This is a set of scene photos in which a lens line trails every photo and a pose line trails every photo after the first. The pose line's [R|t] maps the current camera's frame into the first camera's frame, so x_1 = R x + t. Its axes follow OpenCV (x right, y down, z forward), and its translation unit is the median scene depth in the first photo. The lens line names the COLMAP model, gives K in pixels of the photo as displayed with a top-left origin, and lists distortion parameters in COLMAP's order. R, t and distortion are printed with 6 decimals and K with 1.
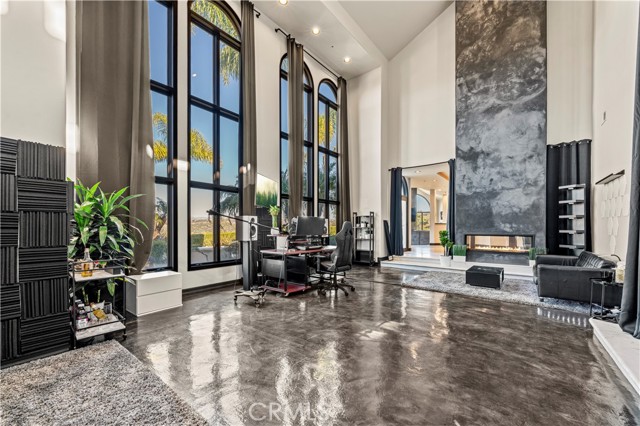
lens RADIAL K [[263.8, 0, 318.2], [0, 263.8, 218.5], [0, 0, 1]] dist [0.001613, 0.000643]
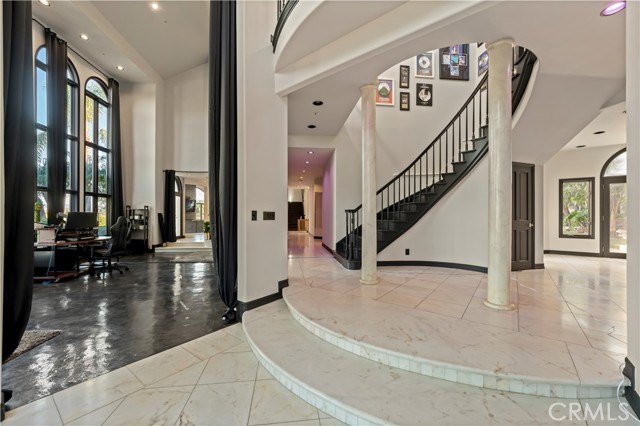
lens RADIAL K [[263.8, 0, 318.2], [0, 263.8, 218.5], [0, 0, 1]] dist [0.001613, 0.000643]
pose [[0.719598, -0.003077, 0.694384, -0.060626], [-0.029445, 0.998956, 0.034940, -0.033920], [-0.693766, -0.045589, 0.718756, -0.374251]]
